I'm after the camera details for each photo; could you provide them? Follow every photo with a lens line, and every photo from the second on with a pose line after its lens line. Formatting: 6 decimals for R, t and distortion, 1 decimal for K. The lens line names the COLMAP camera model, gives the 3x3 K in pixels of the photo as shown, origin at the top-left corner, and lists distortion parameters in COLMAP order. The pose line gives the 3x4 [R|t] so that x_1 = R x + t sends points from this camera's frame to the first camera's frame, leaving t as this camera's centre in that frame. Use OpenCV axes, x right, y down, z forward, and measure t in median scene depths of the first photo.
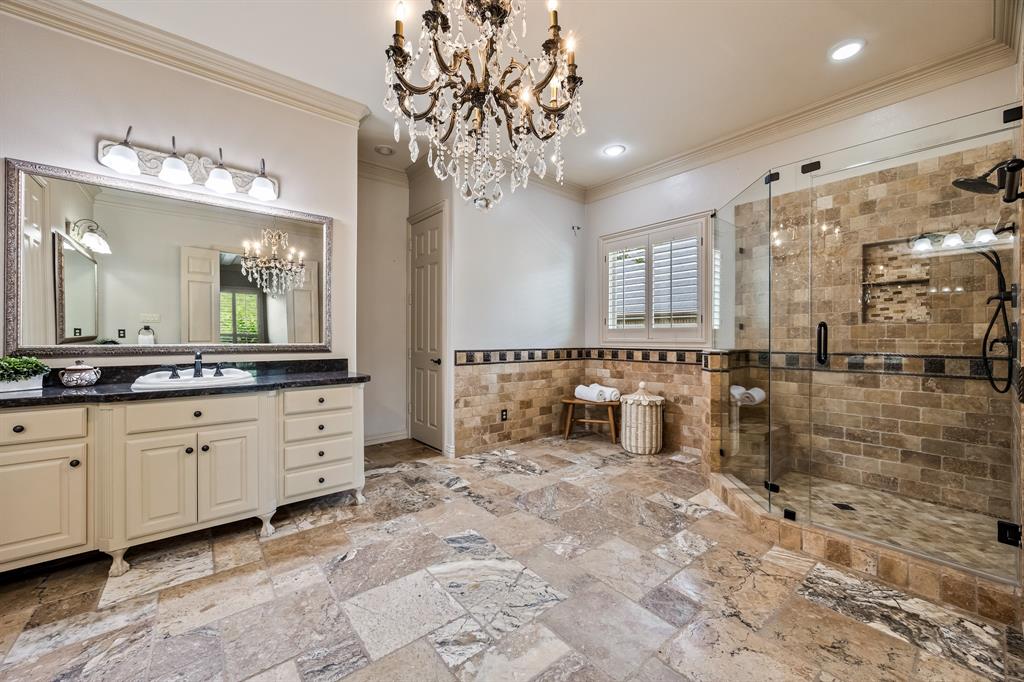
lens RADIAL K [[396.2, 0, 514.1], [0, 396.2, 335.4], [0, 0, 1]] dist [-0.001431, -0.000171]
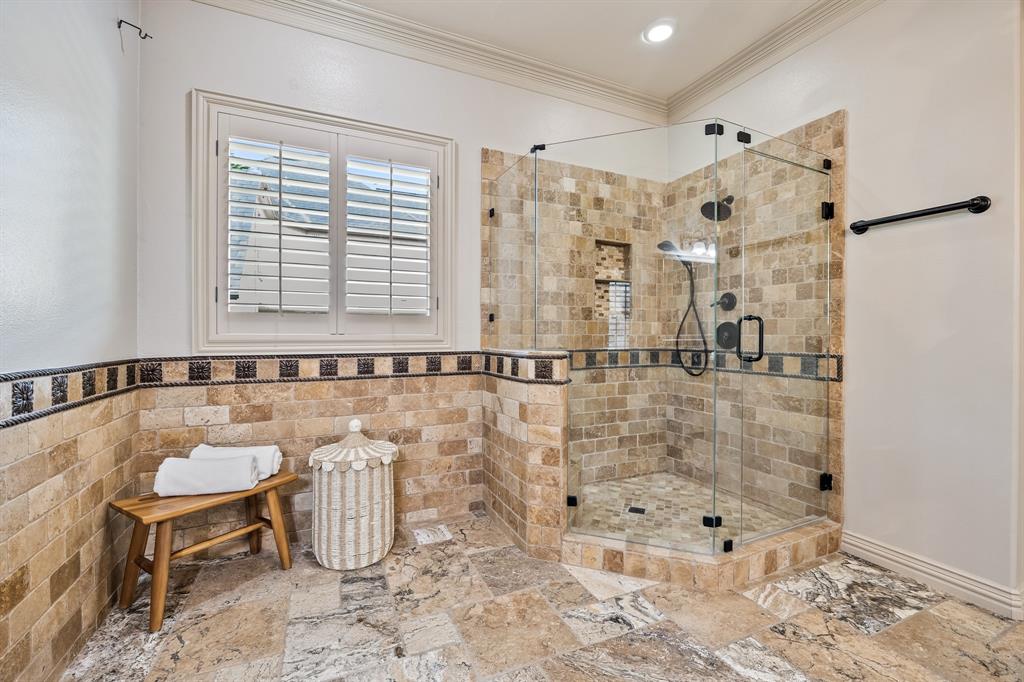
lens RADIAL K [[431.8, 0, 511.7], [0, 431.8, 338.0], [0, 0, 1]] dist [-0.008507, -0.000031]
pose [[0.256319, -0.005199, 0.966578, -0.247045], [-0.005684, 0.999960, 0.006886, 0.012773], [-0.966575, -0.007259, 0.256279, 1.040239]]
